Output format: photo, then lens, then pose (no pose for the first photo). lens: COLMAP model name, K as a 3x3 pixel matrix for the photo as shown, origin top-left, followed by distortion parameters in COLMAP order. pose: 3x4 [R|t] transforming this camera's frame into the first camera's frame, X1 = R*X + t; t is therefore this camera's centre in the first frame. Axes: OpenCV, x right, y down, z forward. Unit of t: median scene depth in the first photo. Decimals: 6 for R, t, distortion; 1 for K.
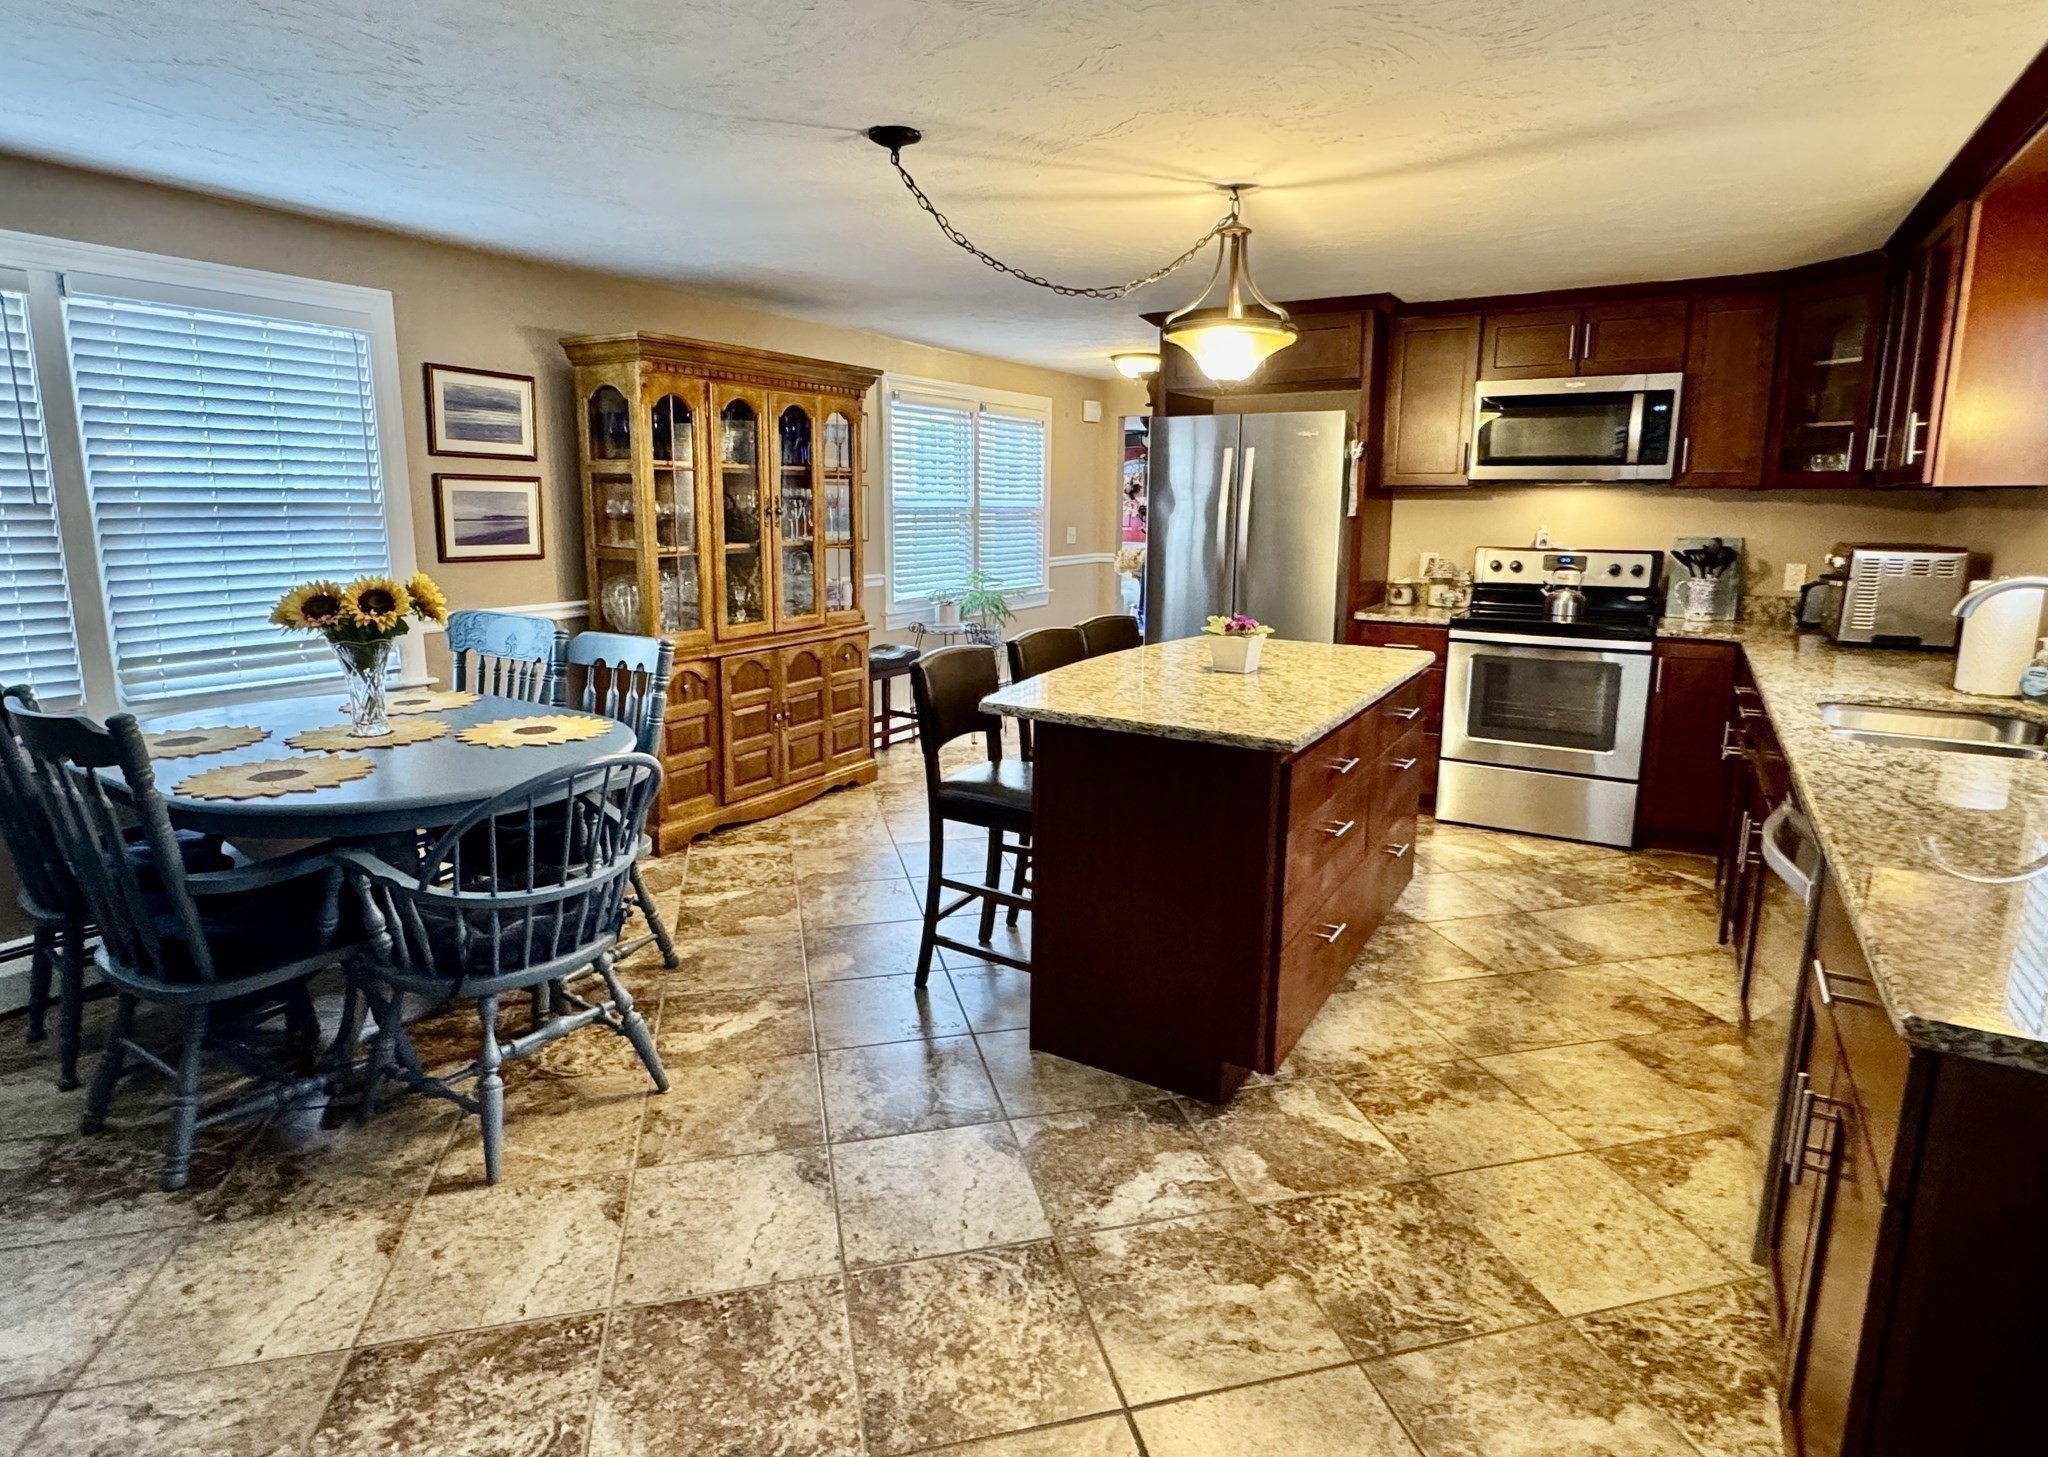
lens RADIAL K [[1077.4, 0, 1018.7], [0, 1077.4, 693.1], [0, 0, 1]] dist [-0.002178, 0.000603]
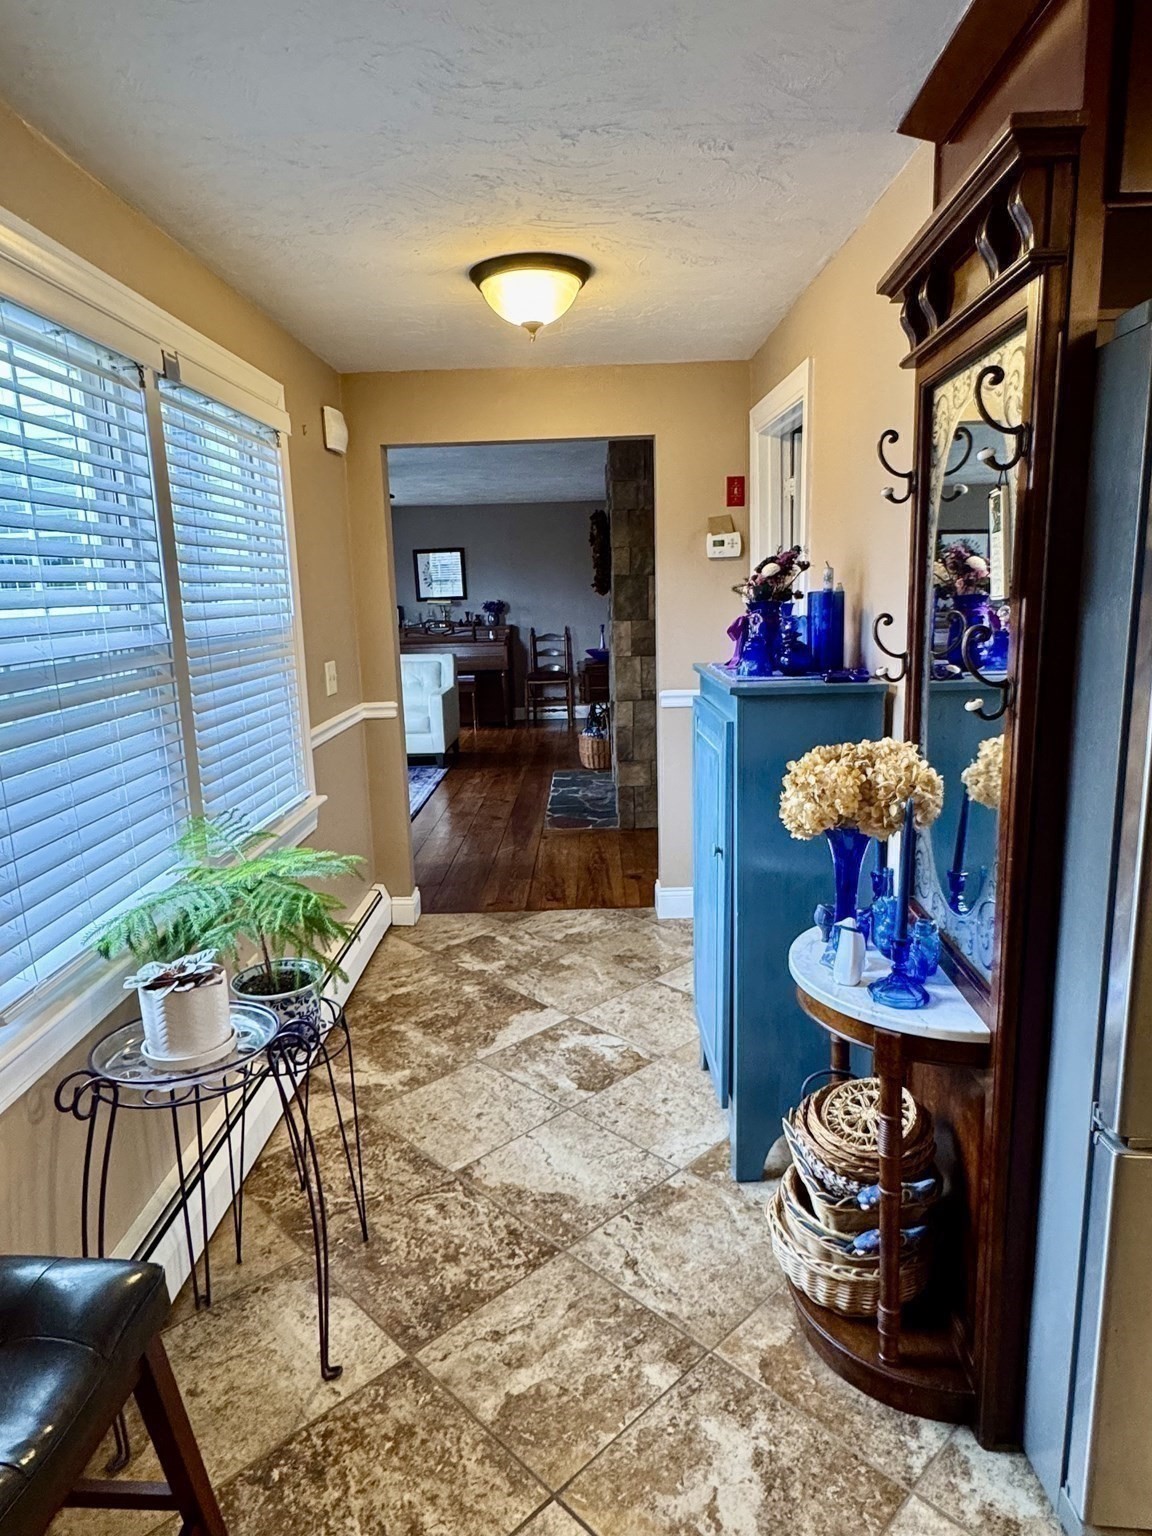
lens RADIAL K [[940.1, 0, 576.0], [0, 940.1, 768.0], [0, 0, 1]] dist [-0.005987, 0.001254]
pose [[0.862089, -0.130265, 0.489728, -0.173362], [0.126373, 0.991128, 0.041175, -0.259656], [-0.490746, 0.026392, 0.870903, 1.343992]]
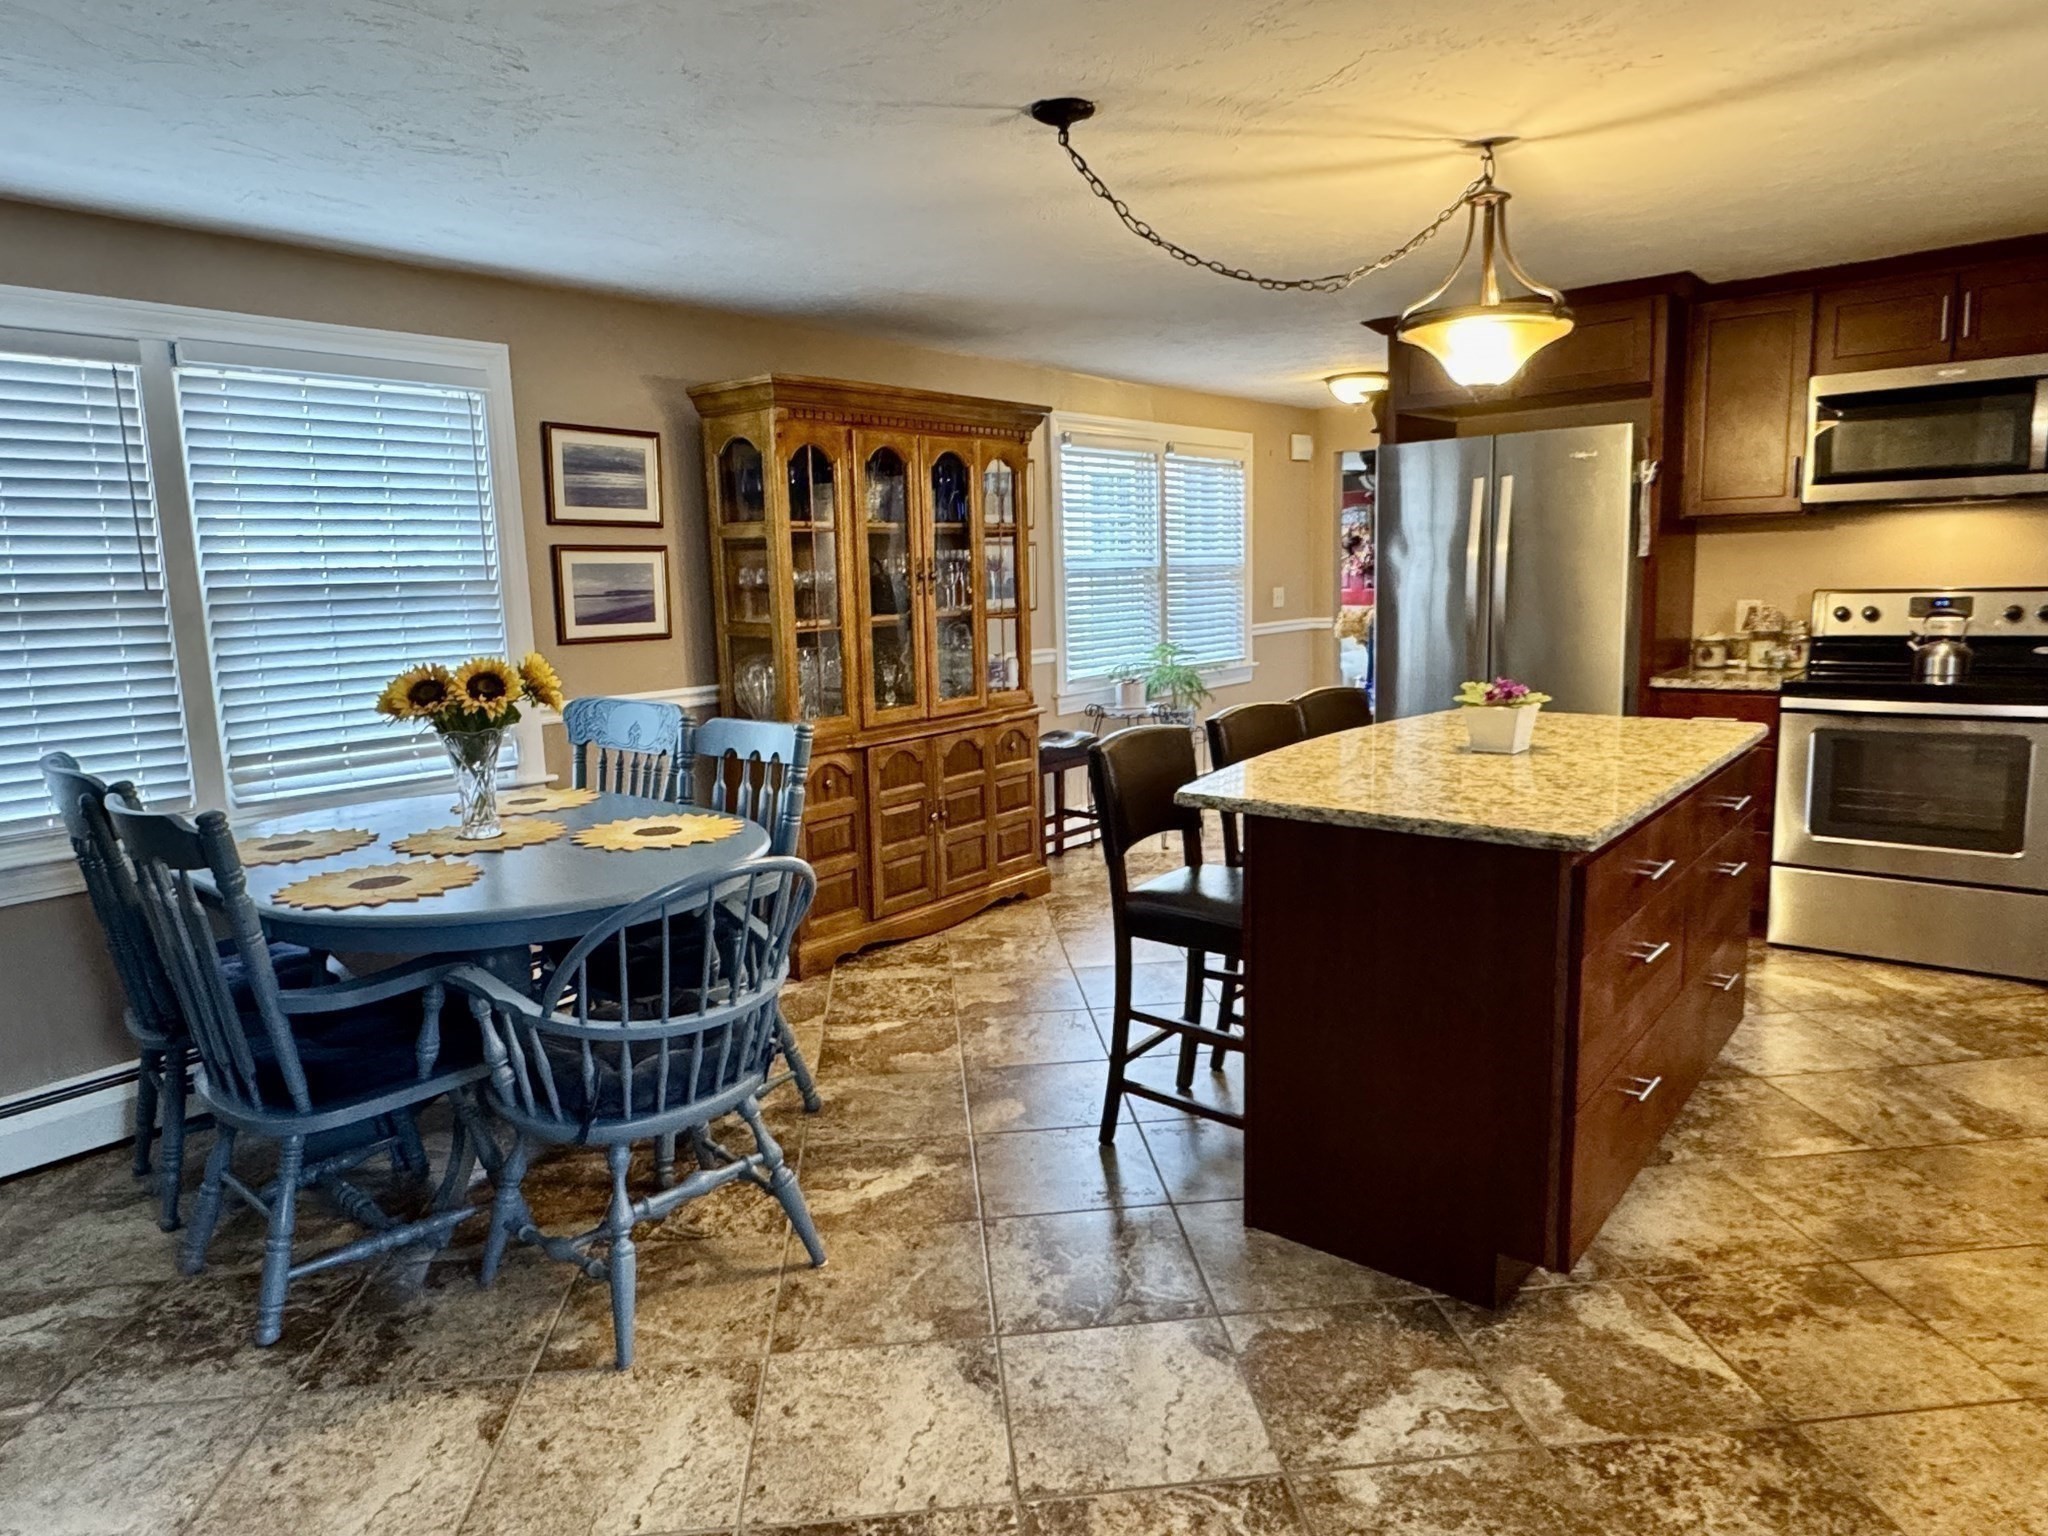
lens RADIAL K [[1260.0, 0, 1026.9], [0, 1260.0, 761.0], [0, 0, 1]] dist [-0.002186, 0.001577]
pose [[0.989077, -0.014658, -0.146668, -0.005822], [0.010912, 0.999594, -0.026314, 0.006900], [0.146994, 0.024427, 0.988836, 0.036407]]
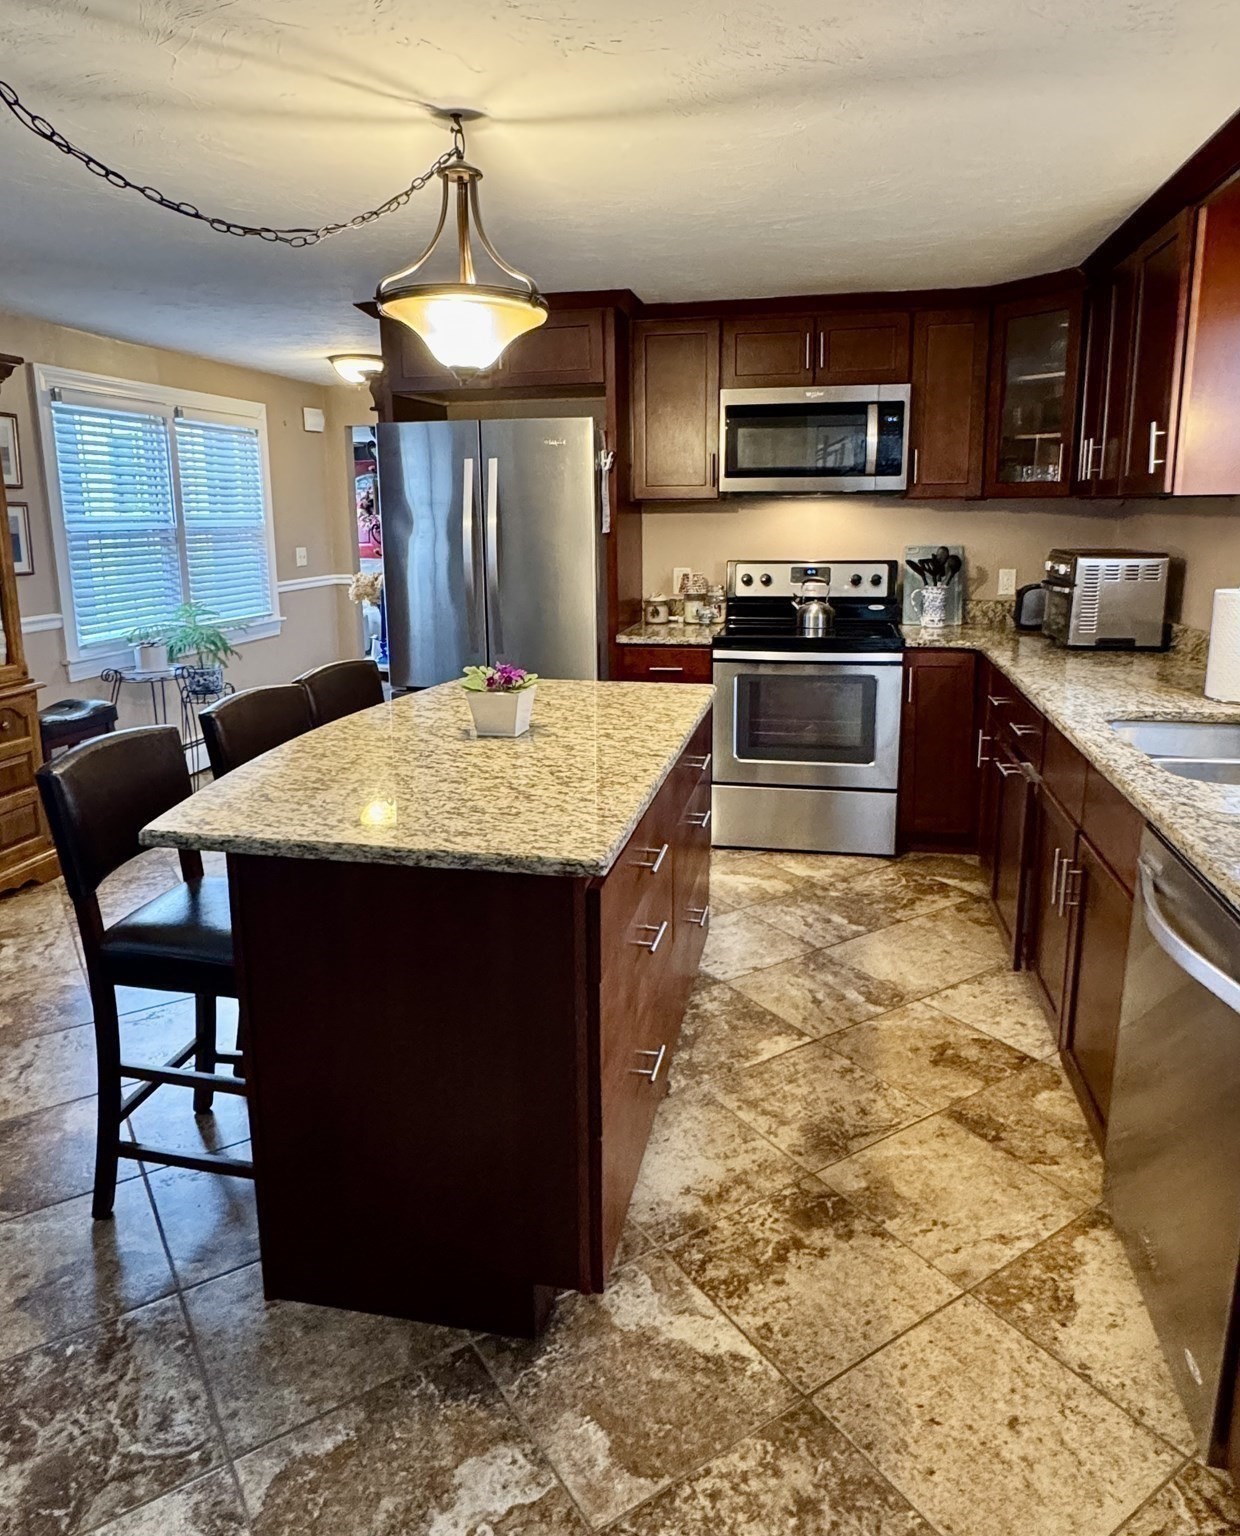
lens RADIAL K [[1008.3, 0, 624.3], [0, 1008.3, 711.5], [0, 0, 1]] dist [-0.006288, 0.003184]
pose [[0.941480, -0.079179, 0.327637, 0.039488], [0.073494, 0.996853, 0.029715, -0.050515], [-0.328959, -0.003897, 0.944336, 0.249376]]
